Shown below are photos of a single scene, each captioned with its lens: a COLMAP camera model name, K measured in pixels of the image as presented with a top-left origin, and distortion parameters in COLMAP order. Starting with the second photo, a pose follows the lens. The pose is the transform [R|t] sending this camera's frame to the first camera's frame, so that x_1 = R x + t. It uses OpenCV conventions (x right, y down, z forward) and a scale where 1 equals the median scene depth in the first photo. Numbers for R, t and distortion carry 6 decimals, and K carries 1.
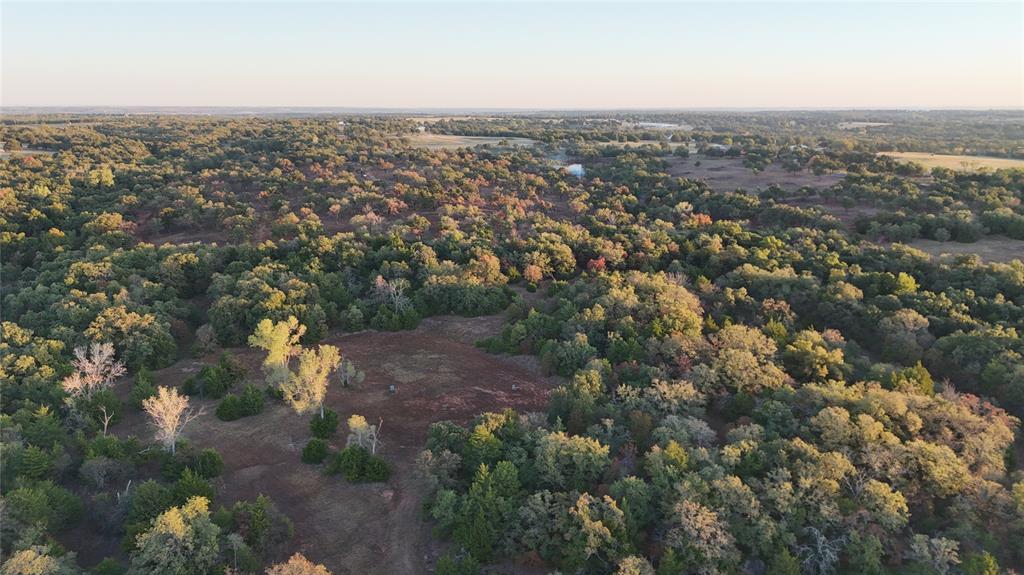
lens RADIAL K [[760.6, 0, 512.0], [0, 760.6, 287.5], [0, 0, 1]] dist [0.103362, -0.121592]
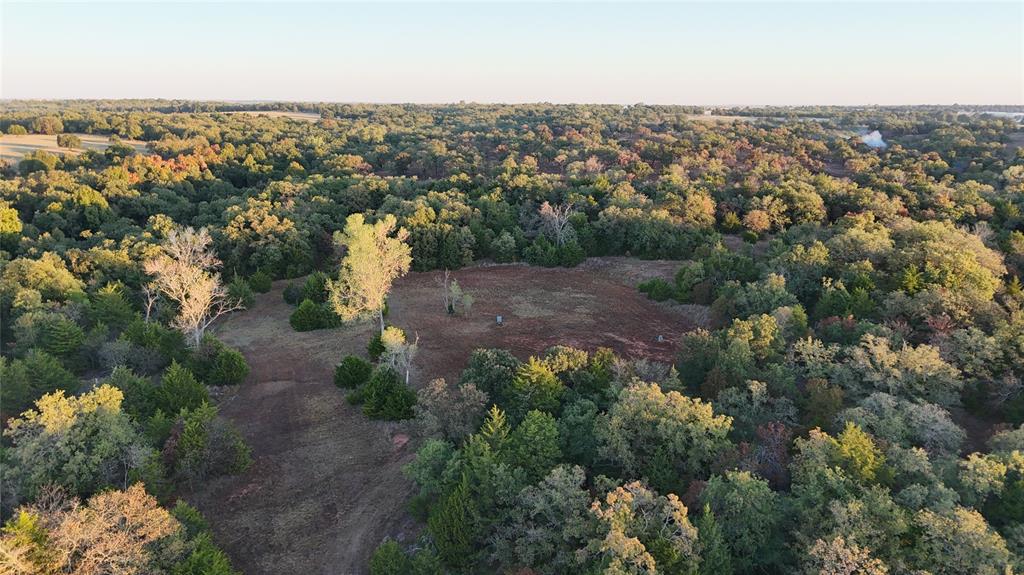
lens RADIAL K [[760.6, 0, 512.0], [0, 760.6, 287.5], [0, 0, 1]] dist [0.103362, -0.121592]
pose [[0.928266, 0.098582, -0.358614, 0.112882], [-0.098879, 0.994945, 0.017561, 0.079482], [0.358532, 0.019158, 0.933321, 0.281463]]
